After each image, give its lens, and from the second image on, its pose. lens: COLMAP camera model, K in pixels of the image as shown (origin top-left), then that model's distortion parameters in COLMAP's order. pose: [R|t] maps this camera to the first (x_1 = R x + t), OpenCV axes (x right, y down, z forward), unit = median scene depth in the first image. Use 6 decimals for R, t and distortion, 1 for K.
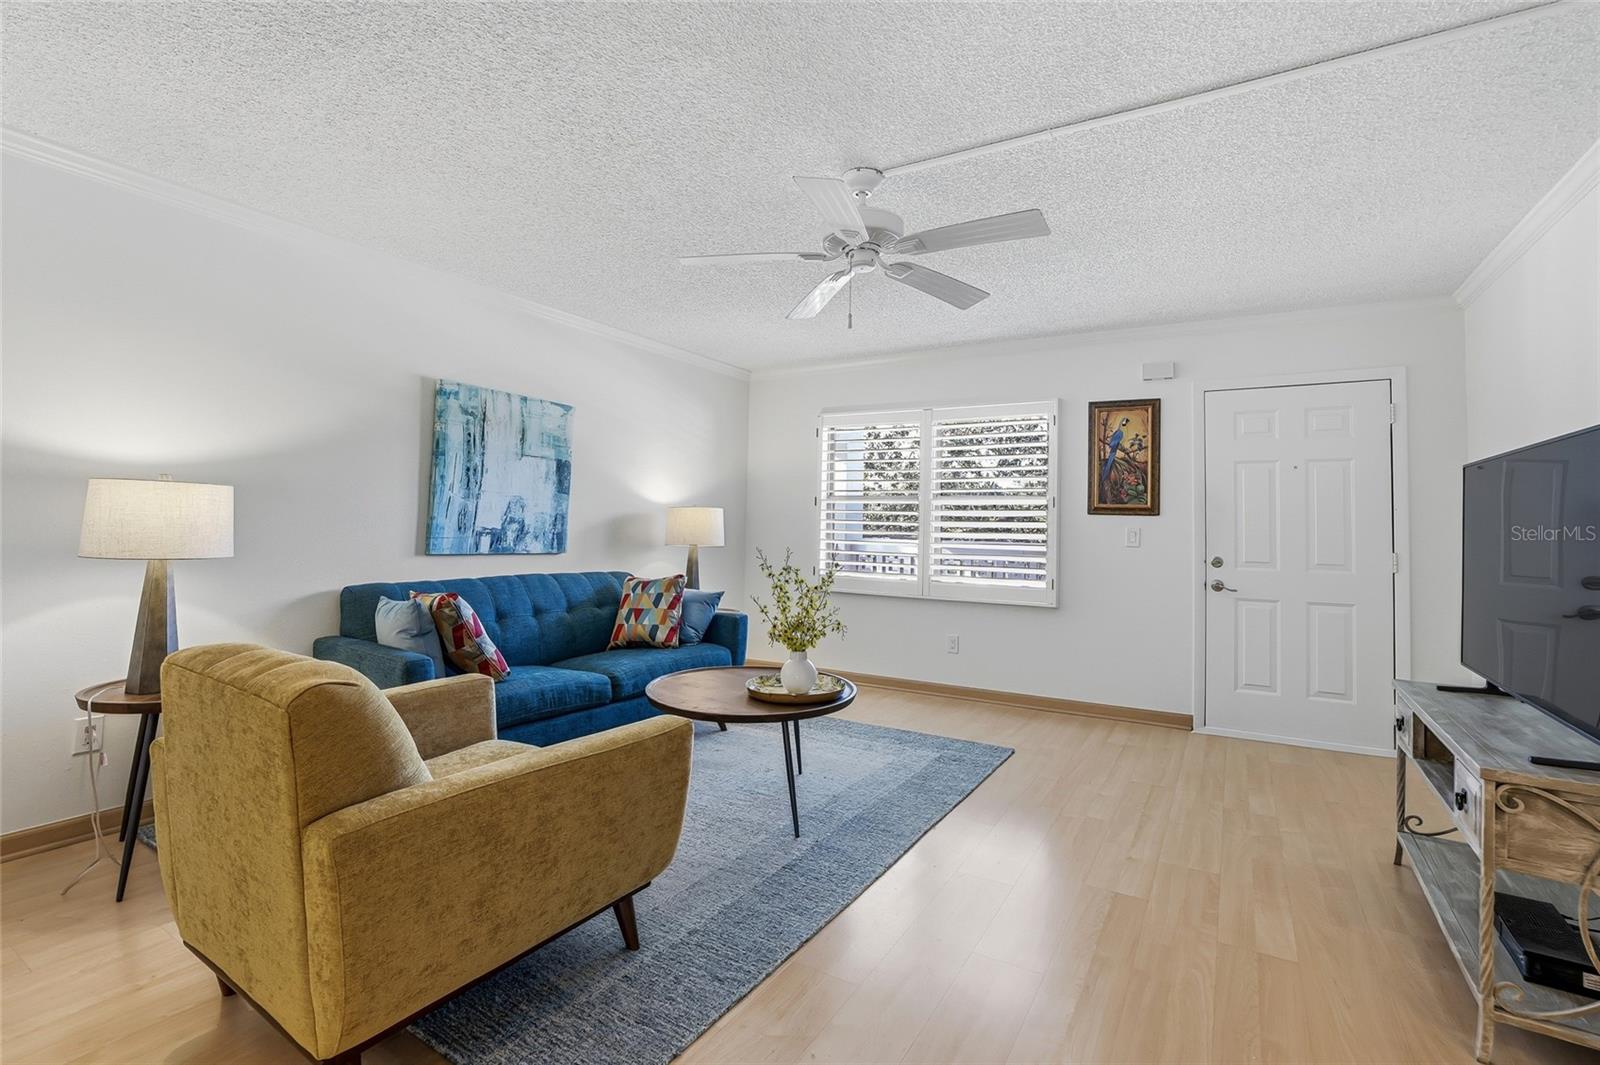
lens RADIAL K [[694.4, 0, 800.0], [0, 694.4, 532.5], [0, 0, 1]] dist [-0.022181, 0.000707]
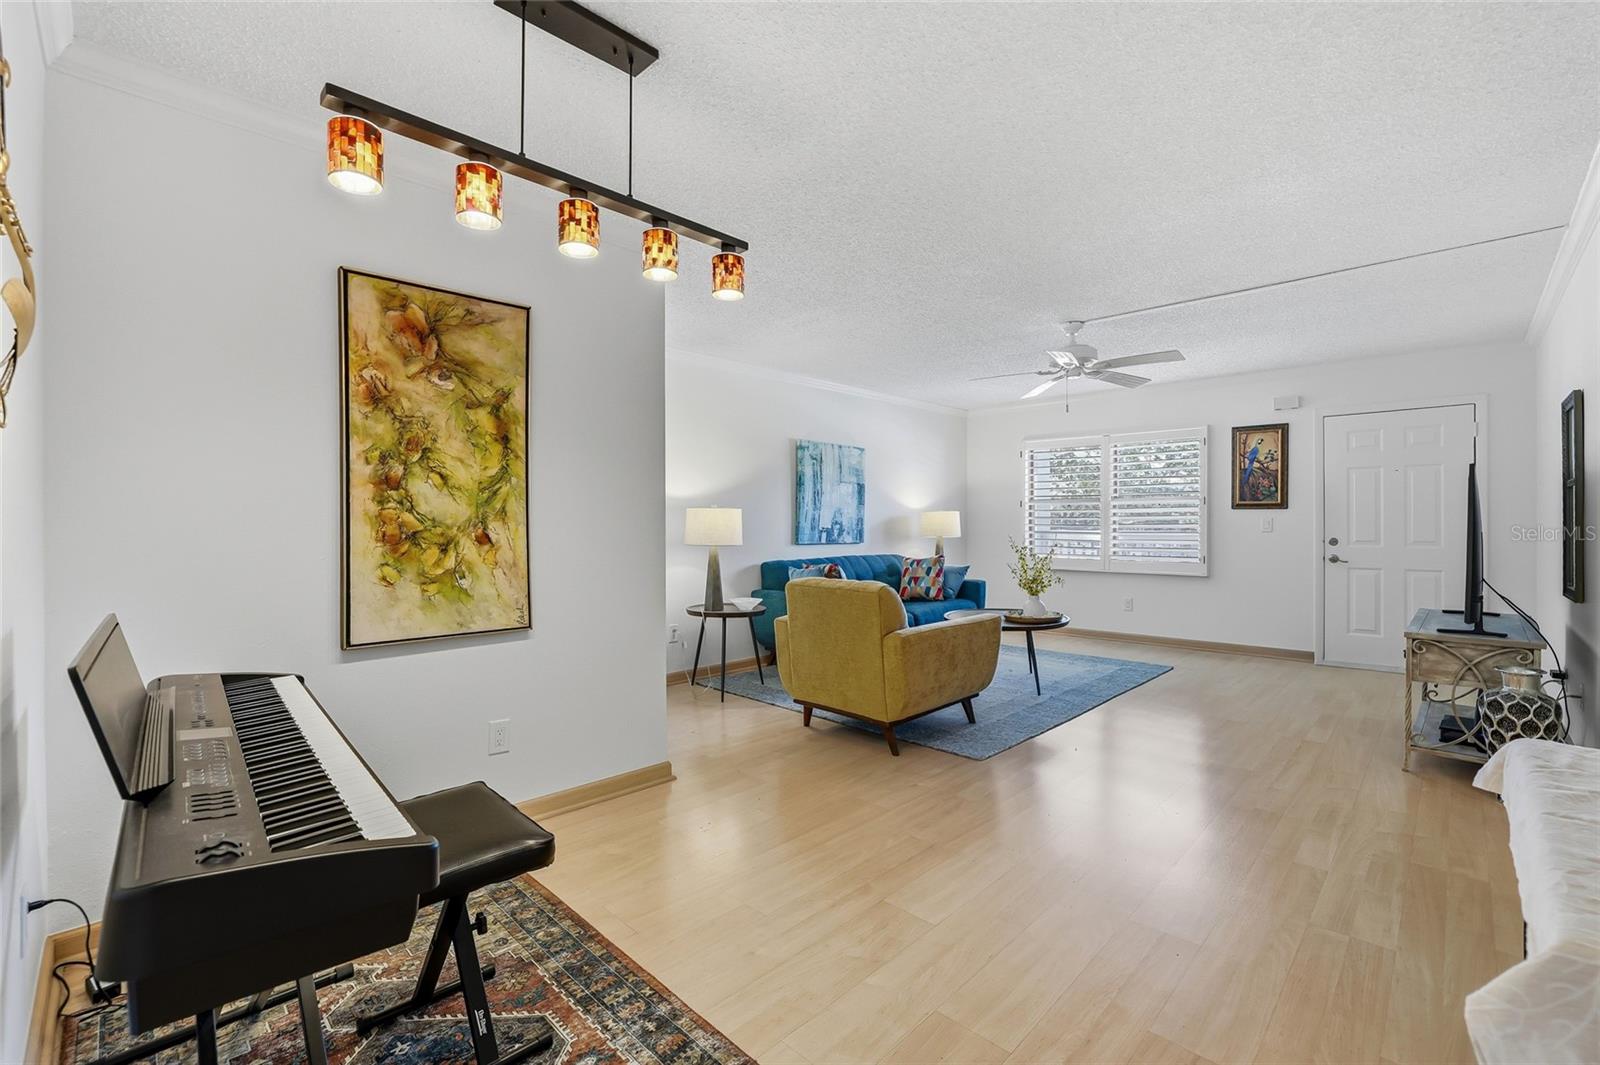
lens RADIAL K [[667.0, 0, 829.5], [0, 667.0, 538.7], [0, 0, 1]] dist [-0.000694, 0.000020]
pose [[0.980416, -0.017712, -0.196138, -0.124363], [0.020685, 0.999700, 0.013122, -0.001412], [0.195847, -0.016922, 0.980488, -0.521499]]
